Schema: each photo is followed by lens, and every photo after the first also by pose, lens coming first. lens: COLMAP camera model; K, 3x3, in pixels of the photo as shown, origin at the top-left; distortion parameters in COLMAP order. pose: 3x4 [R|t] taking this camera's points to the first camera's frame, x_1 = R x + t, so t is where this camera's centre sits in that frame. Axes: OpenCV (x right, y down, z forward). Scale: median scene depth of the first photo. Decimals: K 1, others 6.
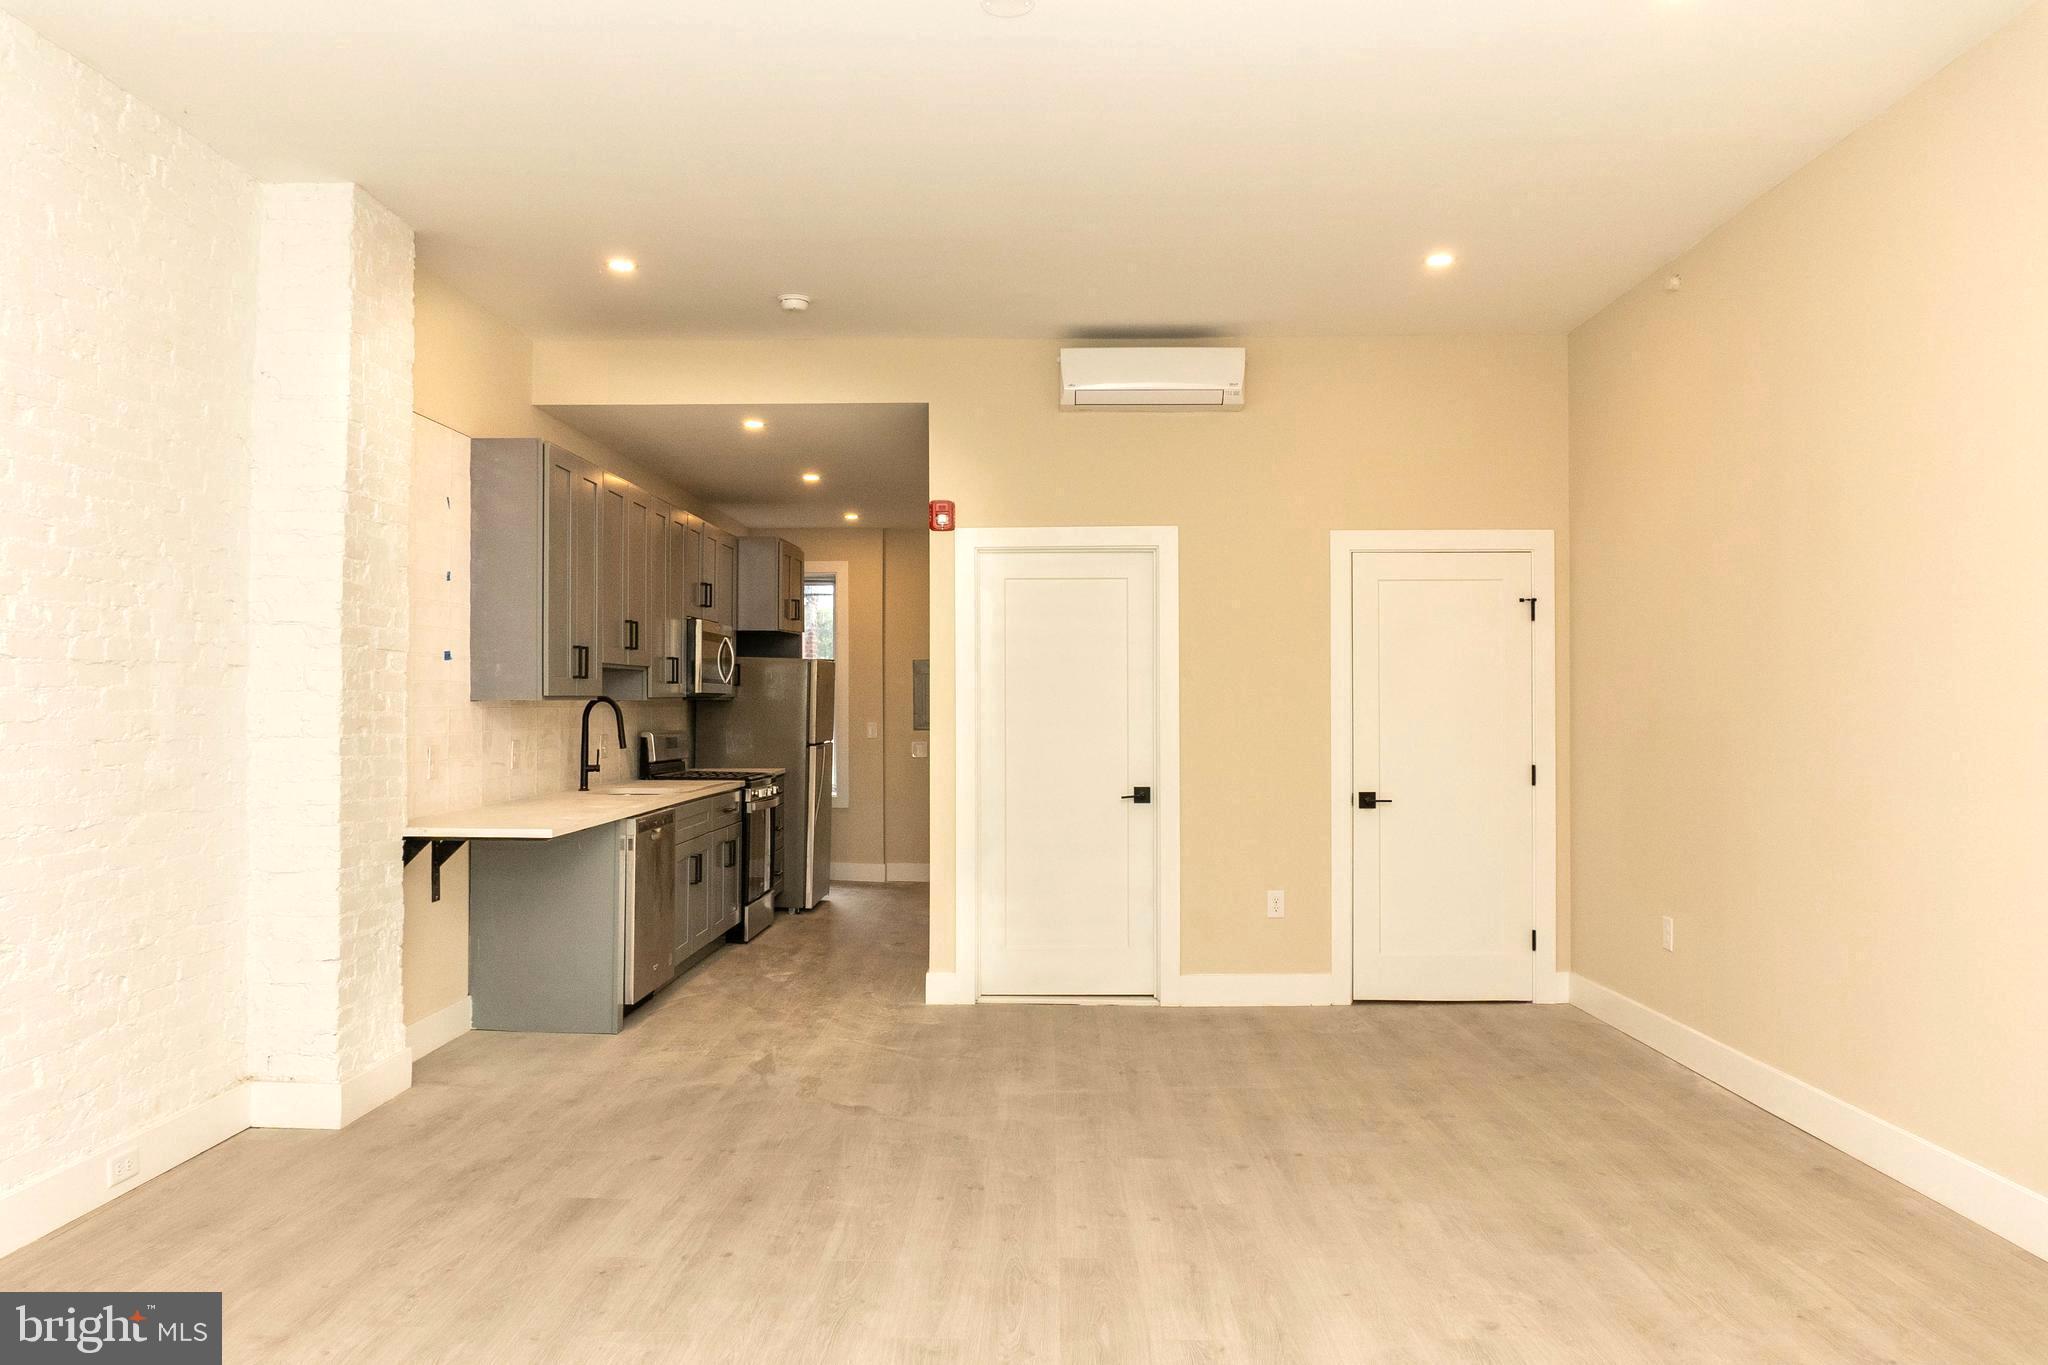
lens RADIAL K [[1404.9, 0, 1024.0], [0, 1404.9, 682.5], [0, 0, 1]] dist [-0.017071, -0.003055]
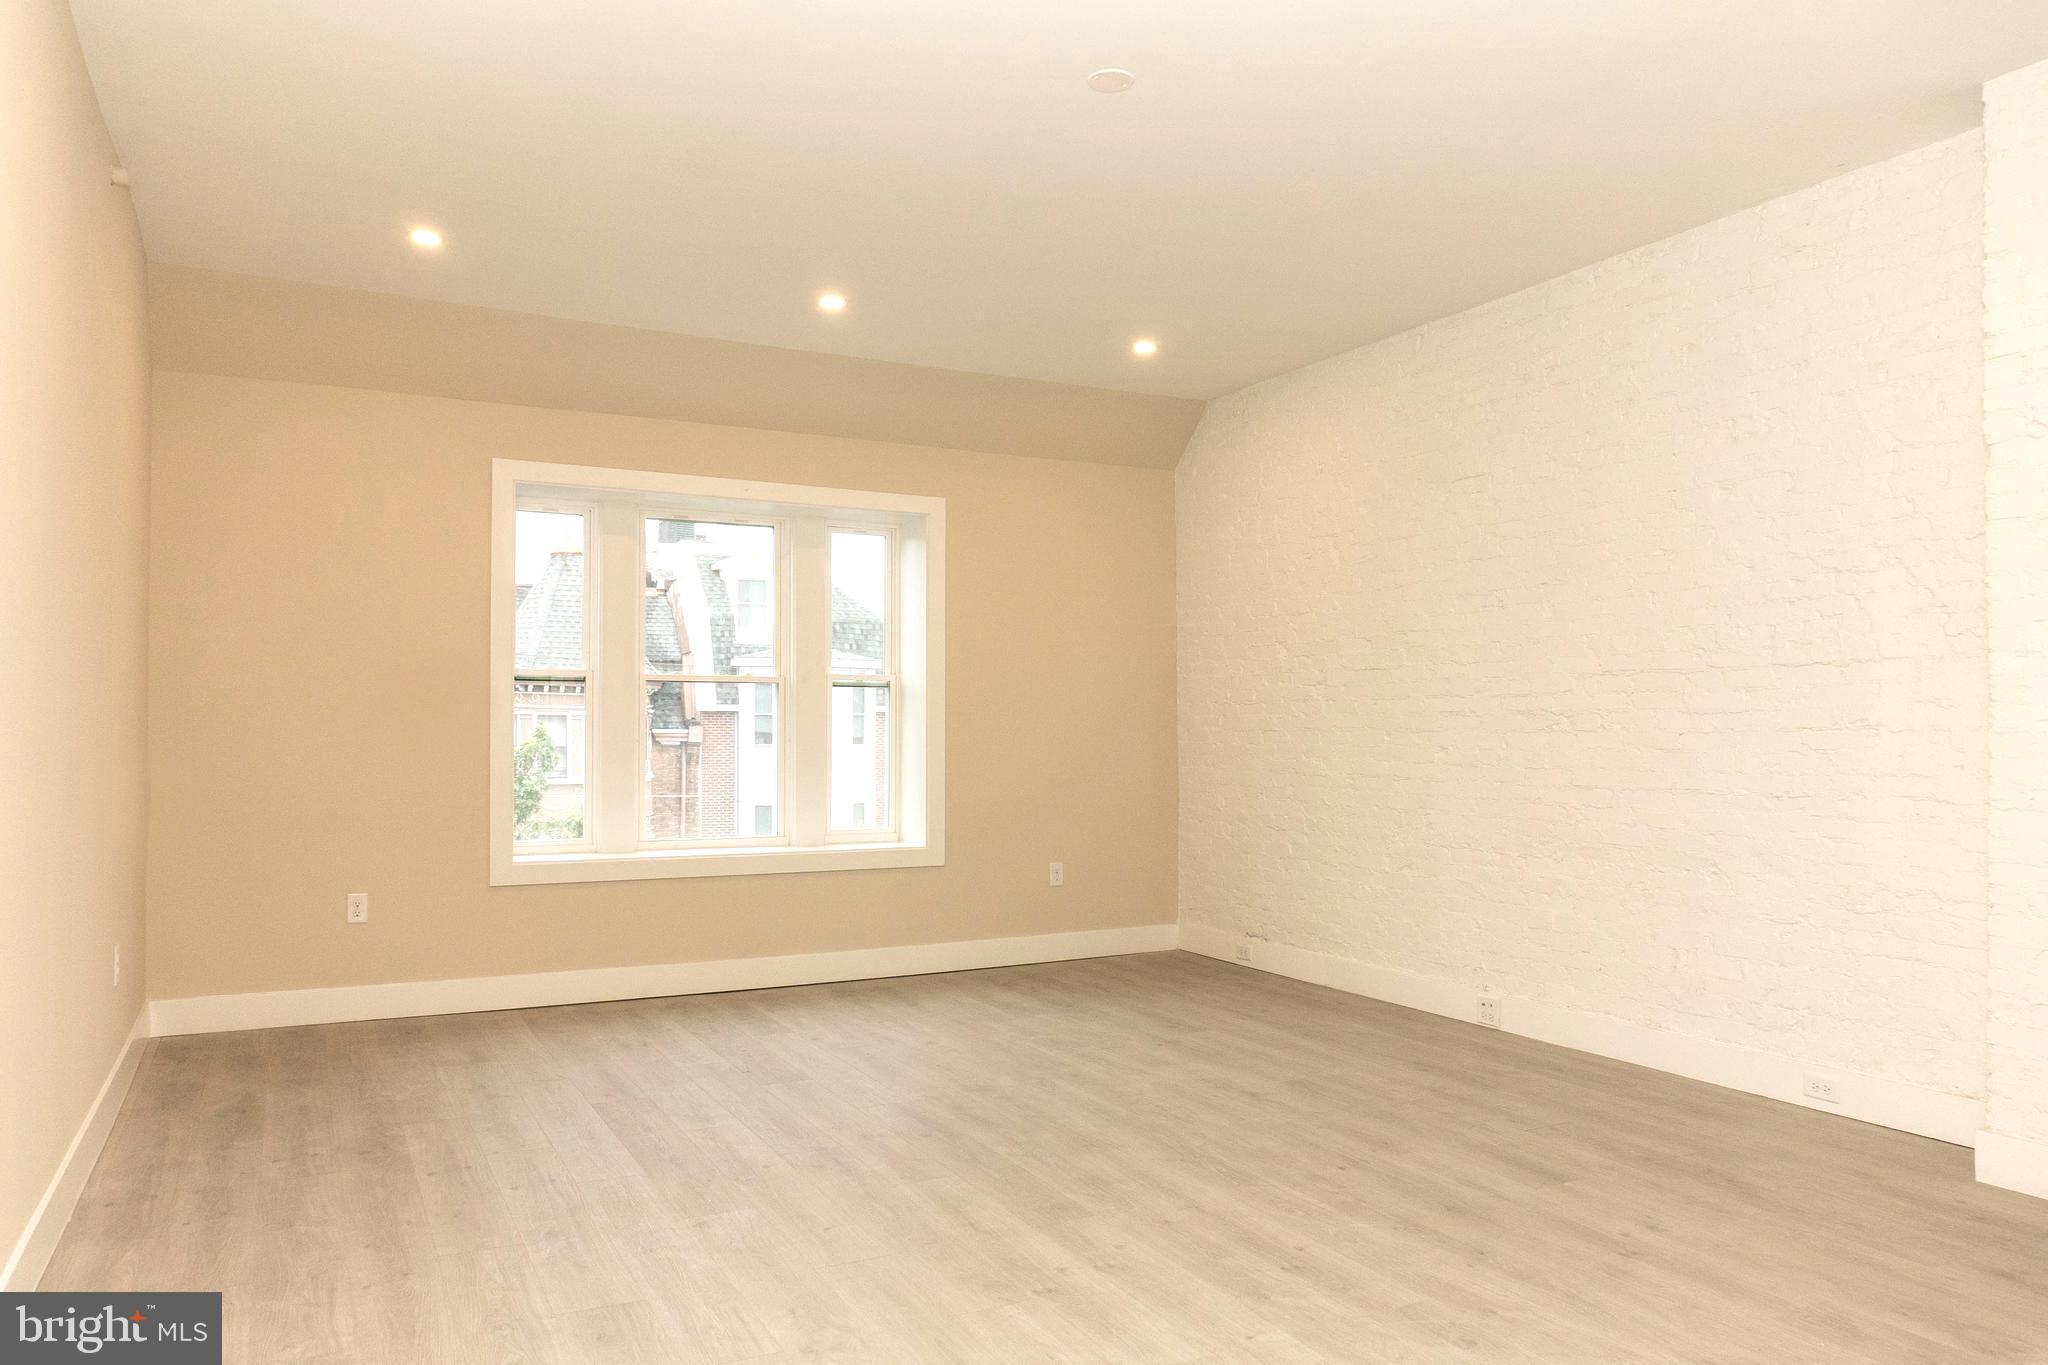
lens RADIAL K [[1404.9, 0, 1024.0], [0, 1404.9, 682.5], [0, 0, 1]] dist [-0.017071, -0.003055]
pose [[-0.877957, -0.015974, -0.478473, 0.319283], [0.006408, 0.998962, -0.045107, 0.030931], [0.478697, -0.042668, -0.876943, 1.046587]]
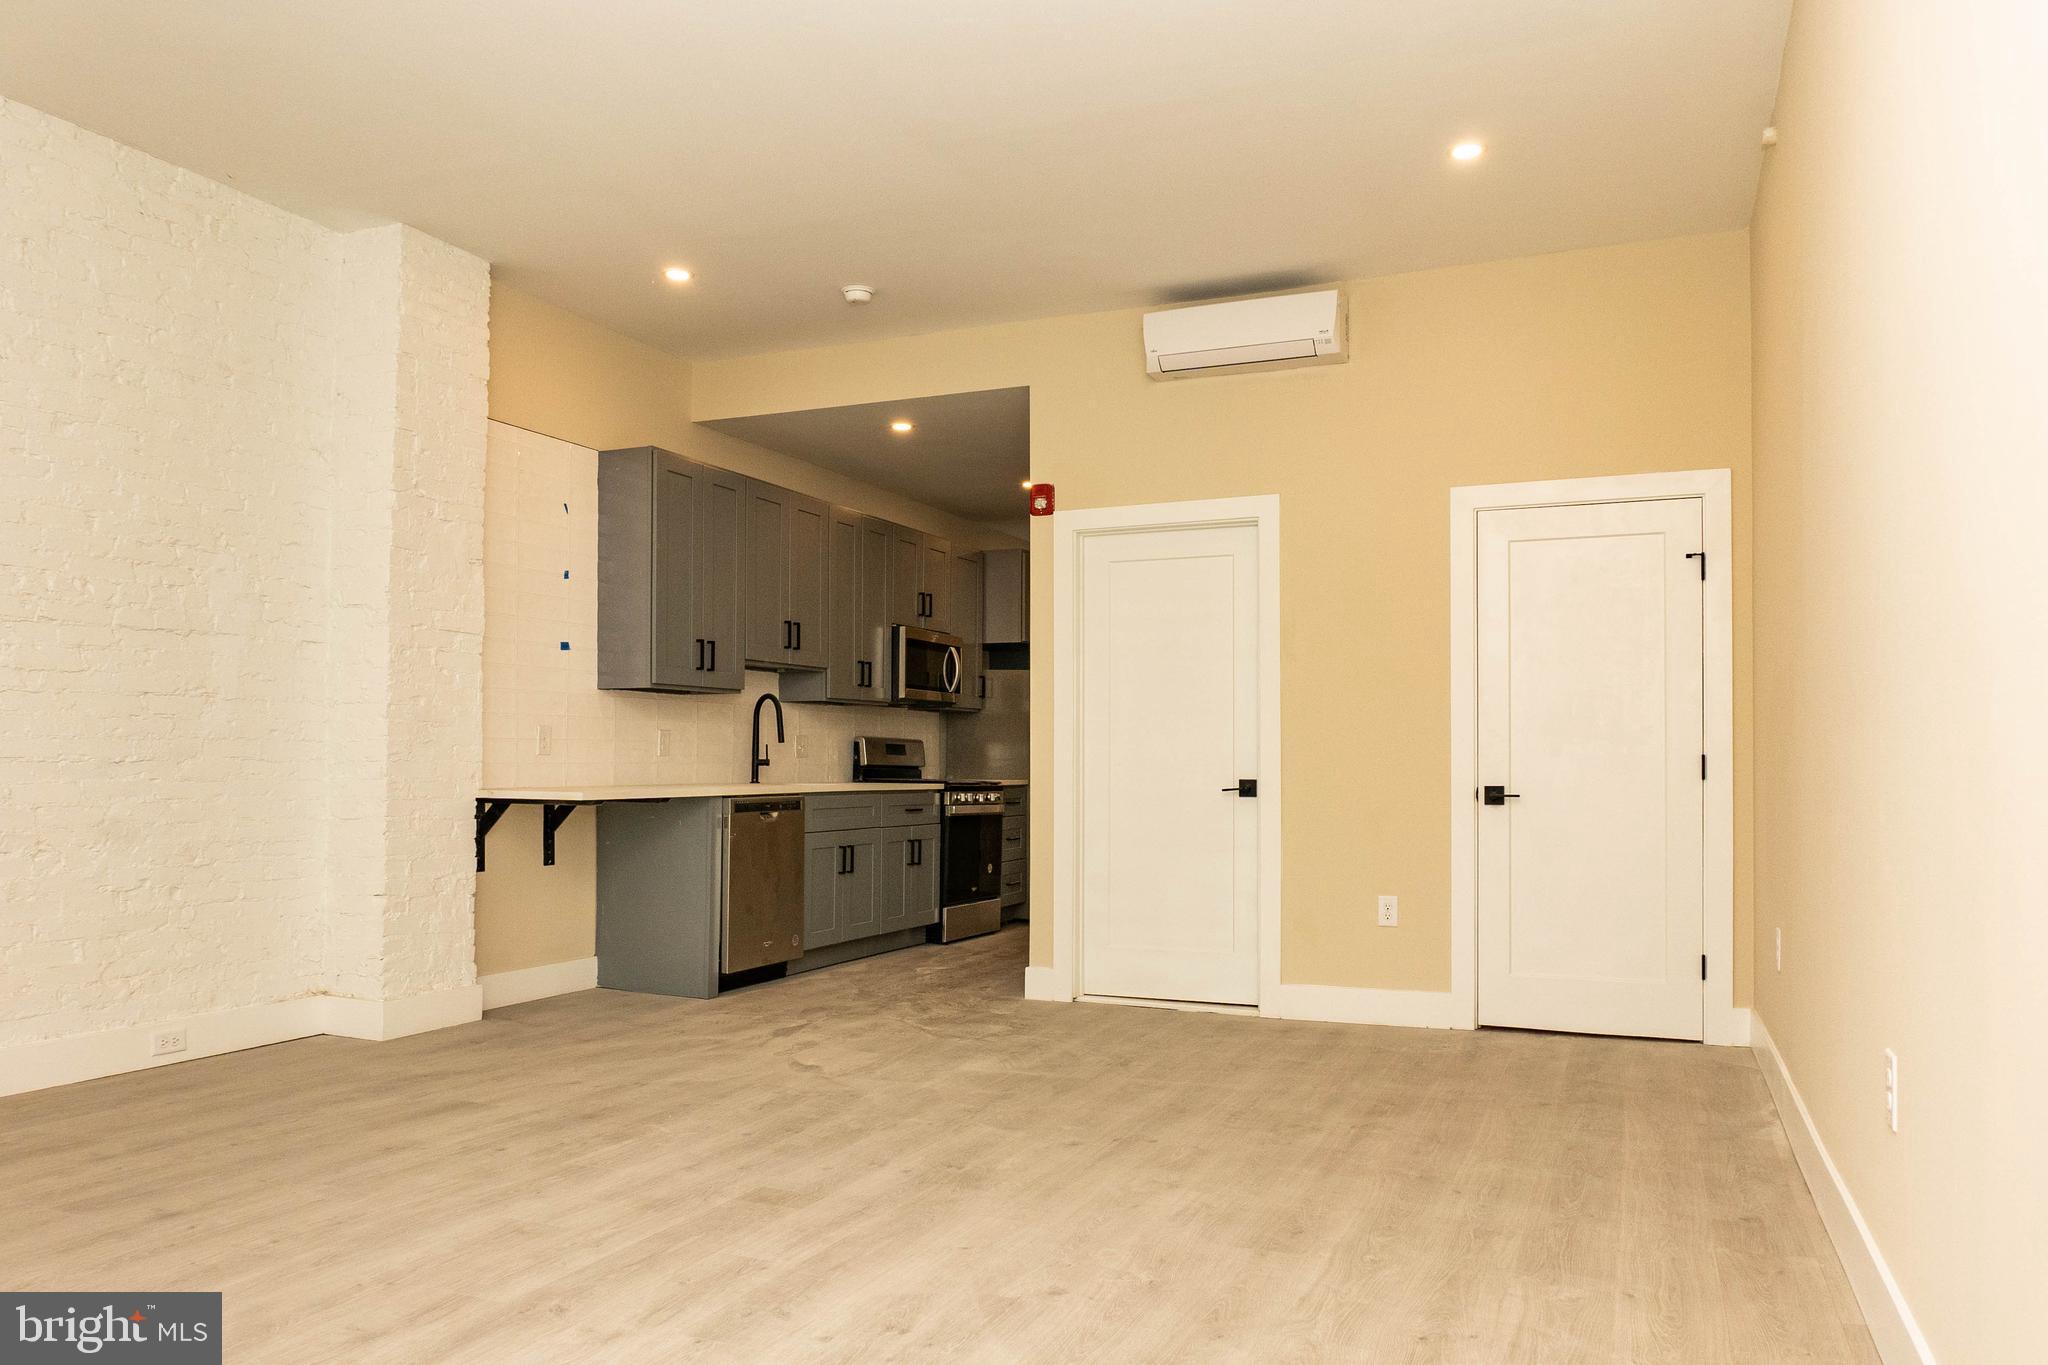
lens RADIAL K [[1452.1, 0, 1031.2], [0, 1452.1, 741.4], [0, 0, 1]] dist [-0.016920, -0.000720]
pose [[0.927563, -0.002522, -0.373658, 0.321180], [0.001912, 0.999996, -0.002004, 0.052947], [0.373662, 0.001144, 0.927564, 0.063904]]
